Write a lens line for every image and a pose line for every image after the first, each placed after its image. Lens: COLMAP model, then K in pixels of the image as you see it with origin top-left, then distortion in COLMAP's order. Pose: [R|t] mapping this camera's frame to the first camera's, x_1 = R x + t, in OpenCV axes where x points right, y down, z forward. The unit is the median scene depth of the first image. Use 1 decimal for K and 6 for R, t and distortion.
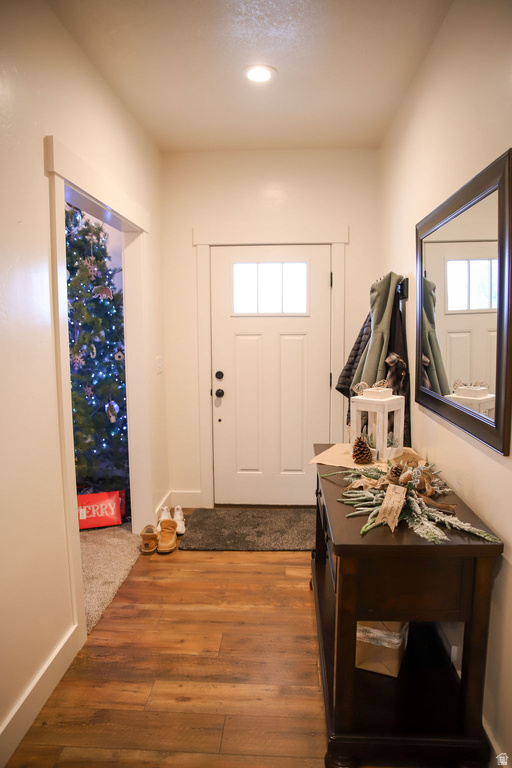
lens RADIAL K [[520.0, 0, 256.0], [0, 520.0, 384.0], [0, 0, 1]] dist [-0.133573, 0.092289]
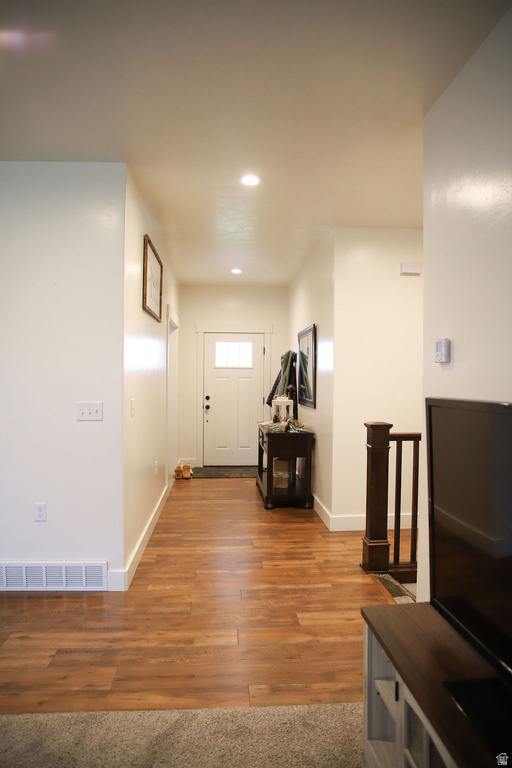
lens RADIAL K [[520.0, 0, 256.0], [0, 520.0, 384.0], [0, 0, 1]] dist [-0.133573, 0.092289]
pose [[0.991080, 0.016119, 0.132286, -0.181206], [-0.002131, 0.994449, -0.105201, 0.166310], [-0.133248, 0.103981, 0.985613, -1.169672]]
